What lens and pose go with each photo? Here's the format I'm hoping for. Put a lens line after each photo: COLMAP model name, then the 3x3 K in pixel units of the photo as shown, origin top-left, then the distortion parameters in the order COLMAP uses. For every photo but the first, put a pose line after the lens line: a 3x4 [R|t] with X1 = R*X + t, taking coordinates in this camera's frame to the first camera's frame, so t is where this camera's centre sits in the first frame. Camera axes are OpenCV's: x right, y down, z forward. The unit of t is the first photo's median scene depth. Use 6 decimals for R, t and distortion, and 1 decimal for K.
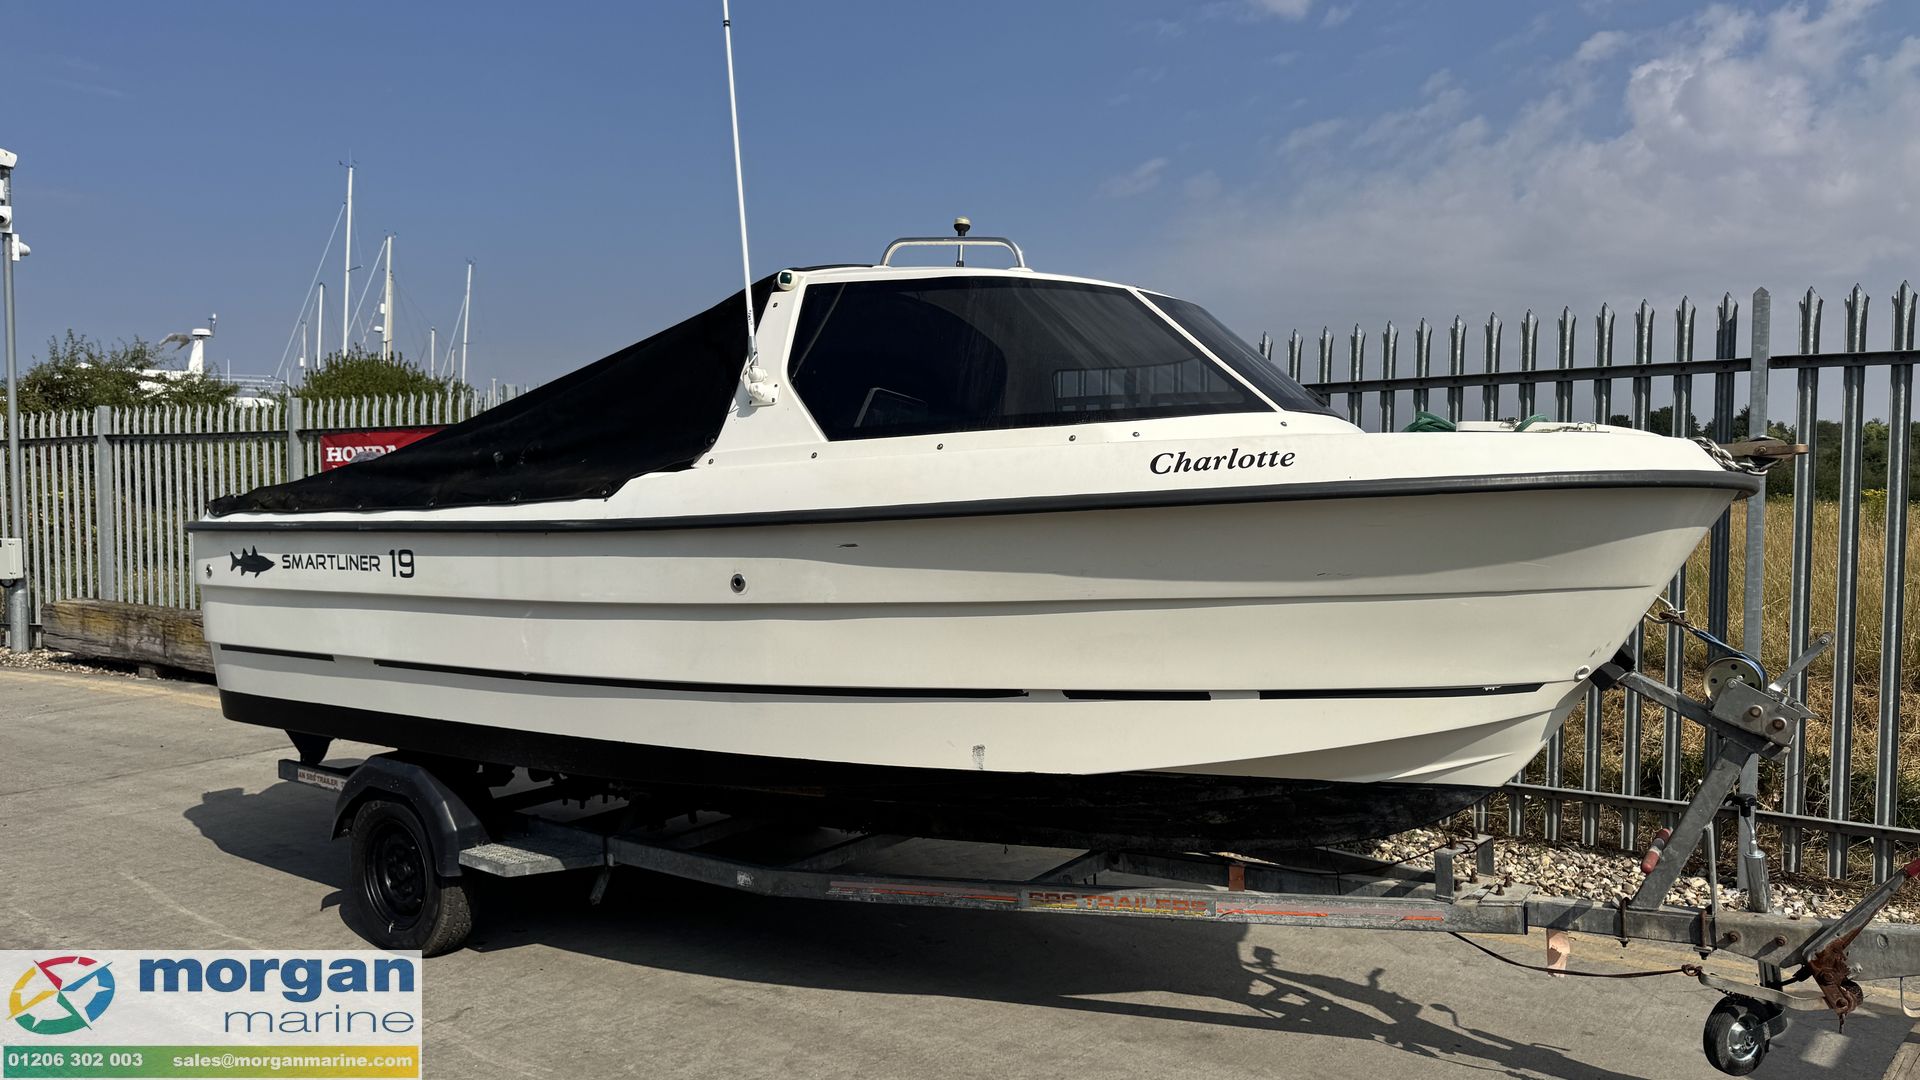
lens RADIAL K [[1323.0, 0, 985.1], [0, 1323.0, 534.4], [0, 0, 1]] dist [0.075974, -0.098557]
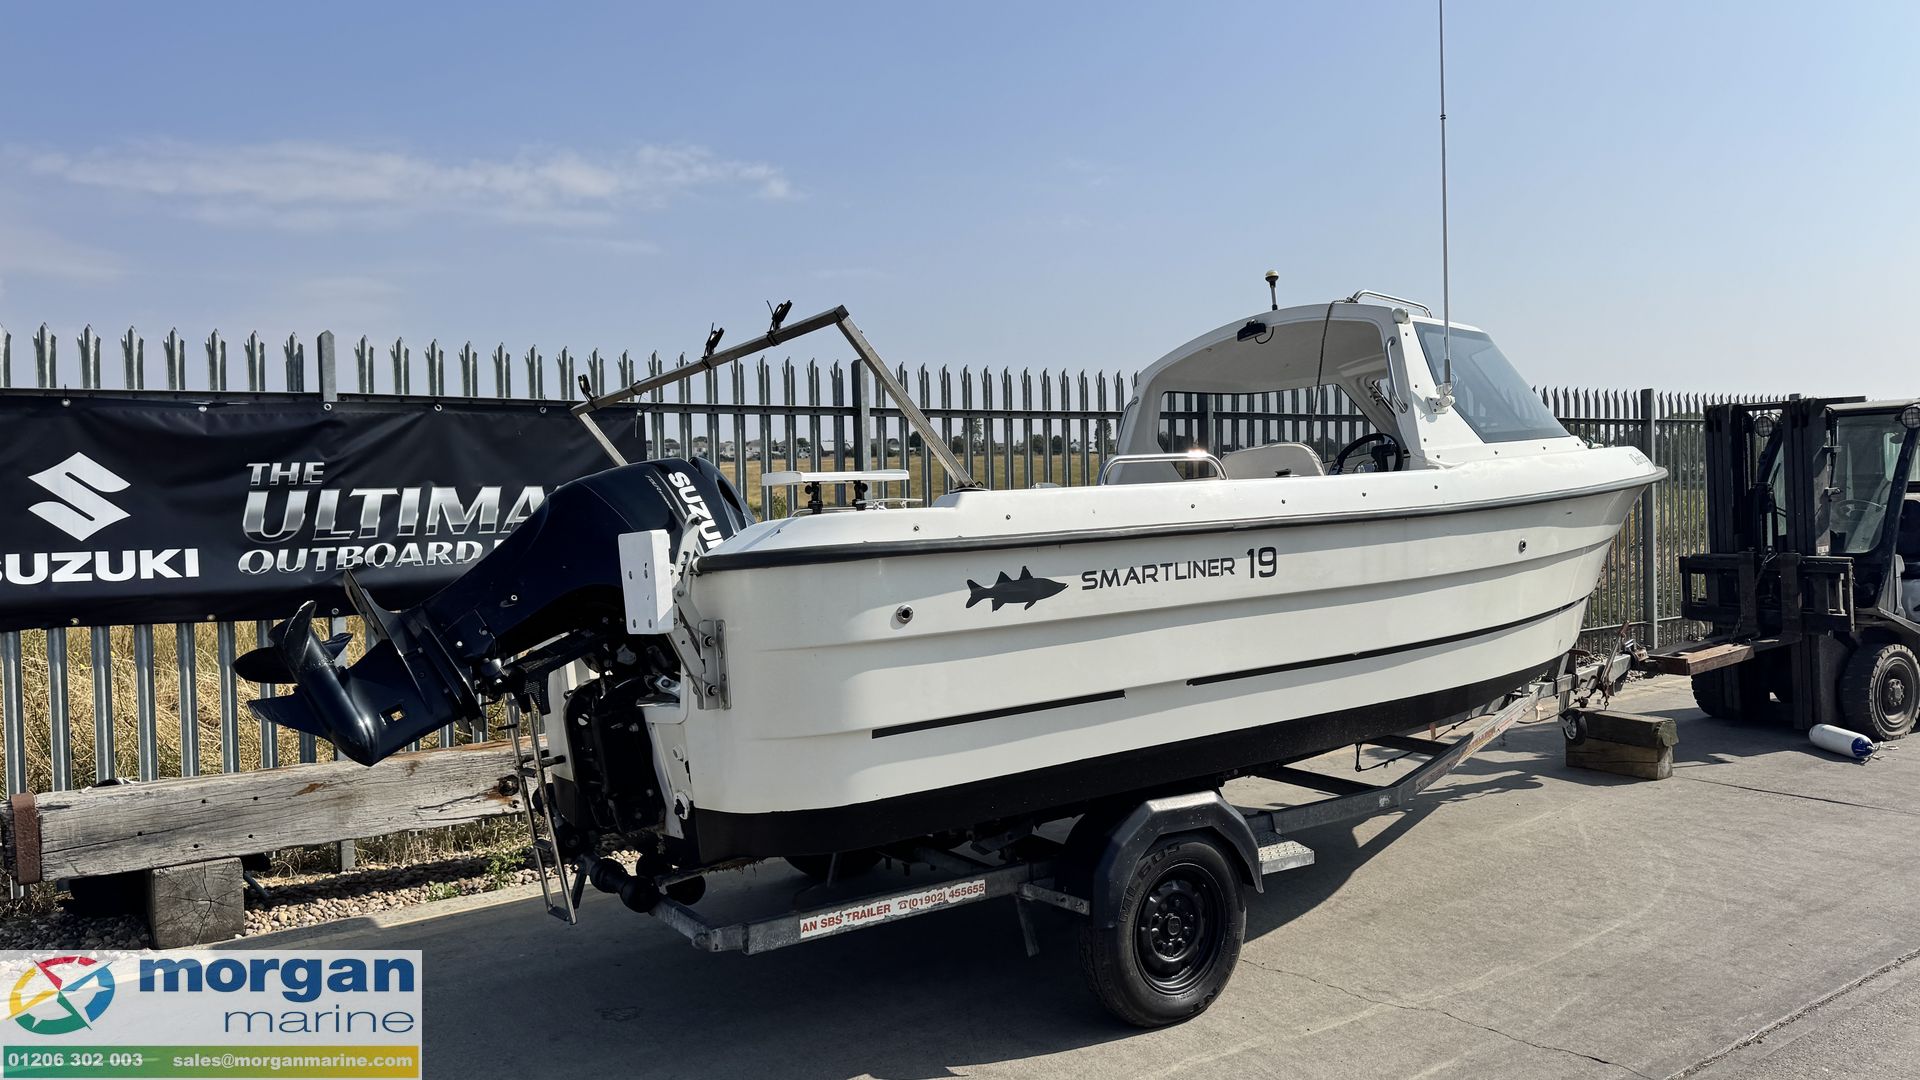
lens RADIAL K [[1323.0, 0, 985.1], [0, 1323.0, 534.4], [0, 0, 1]] dist [0.075974, -0.098557]
pose [[0.350725, -0.032757, 0.935906, -1.385902], [0.058297, 0.998213, 0.013091, -0.021820], [-0.934662, 0.049970, 0.352008, 0.857916]]
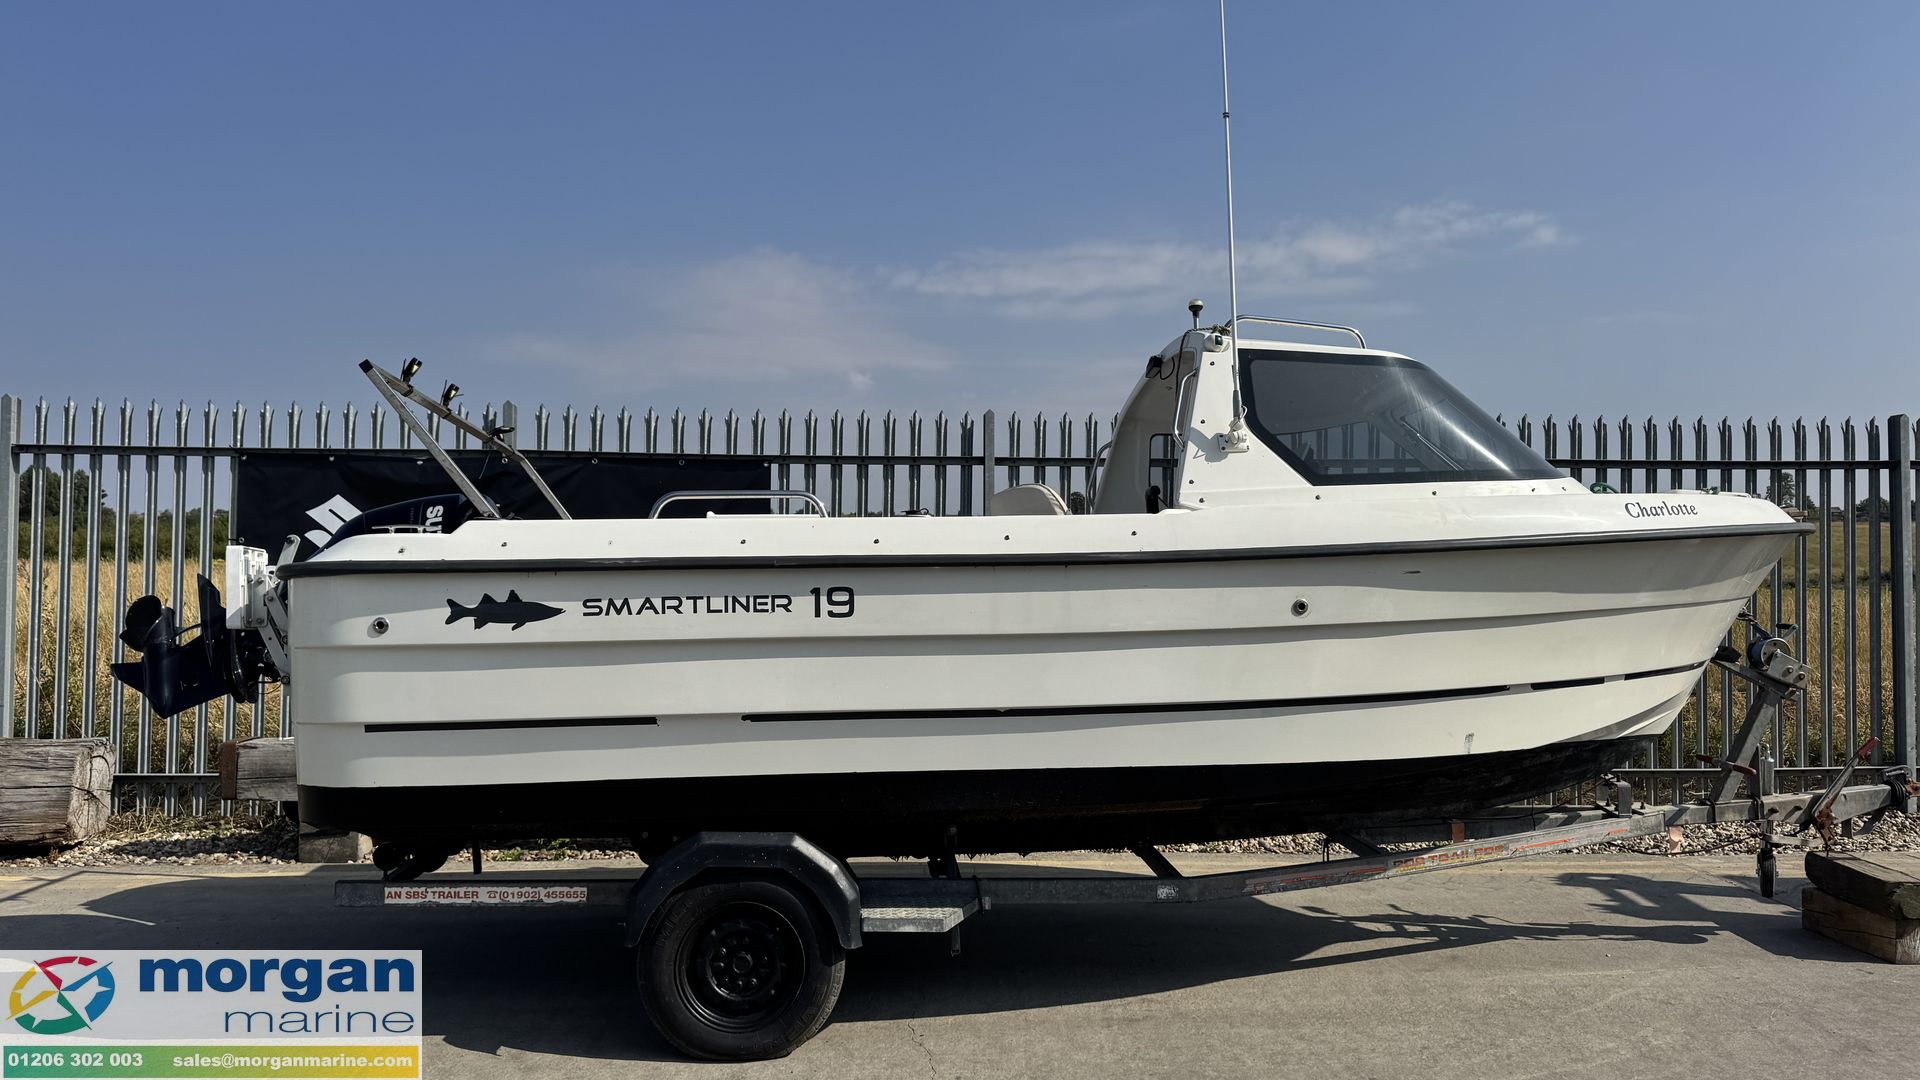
lens RADIAL K [[1323.0, 0, 985.1], [0, 1323.0, 534.4], [0, 0, 1]] dist [0.075974, -0.098557]
pose [[0.789368, 0.020819, 0.613567, -0.914578], [0.016089, 0.998380, -0.054576, 0.026536], [-0.613709, 0.052953, 0.787755, 0.223990]]
